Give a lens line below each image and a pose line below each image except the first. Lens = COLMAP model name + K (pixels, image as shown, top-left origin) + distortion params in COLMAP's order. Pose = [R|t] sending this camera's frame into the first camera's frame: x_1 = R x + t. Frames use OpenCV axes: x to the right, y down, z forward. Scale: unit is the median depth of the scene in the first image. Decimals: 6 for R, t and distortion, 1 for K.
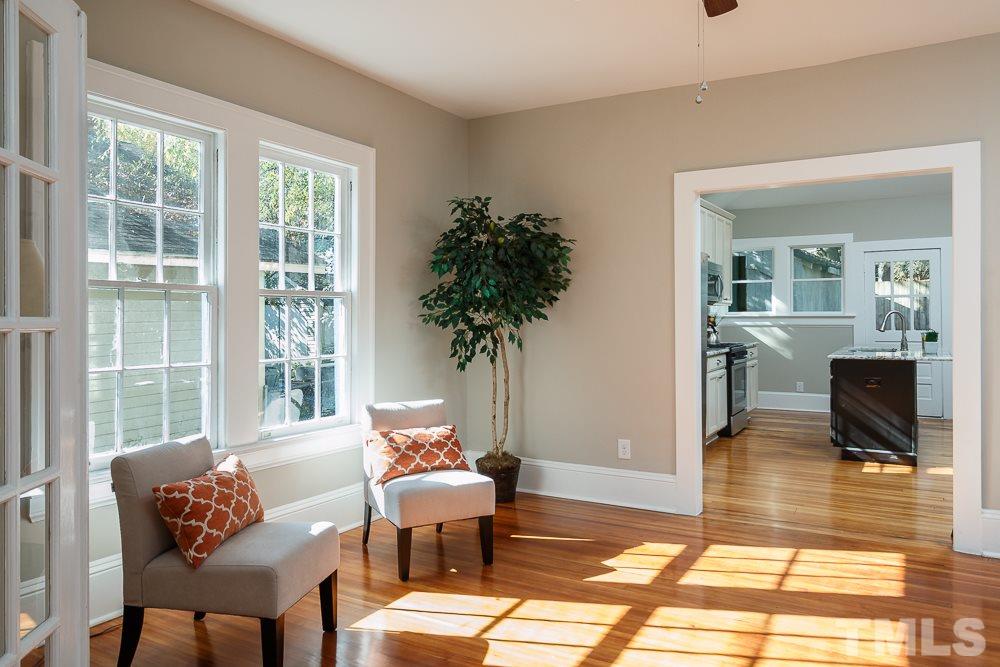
lens RADIAL K [[711.1, 0, 498.9], [0, 711.1, 324.7], [0, 0, 1]] dist [0.000382, -0.004290]
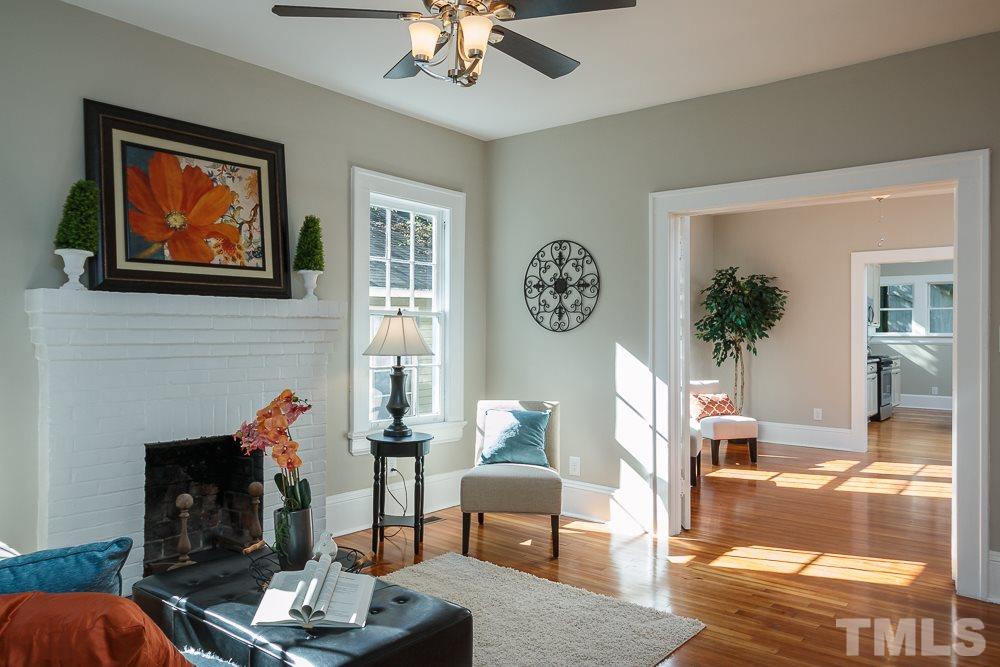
lens RADIAL K [[711.1, 0, 501.6], [0, 711.1, 339.9], [0, 0, 1]] dist [0.000382, -0.004290]
pose [[0.987655, 0.002609, -0.156623, -0.298092], [-0.003793, 0.999966, -0.007264, 0.013882], [0.156598, 0.007768, 0.987632, -0.779610]]
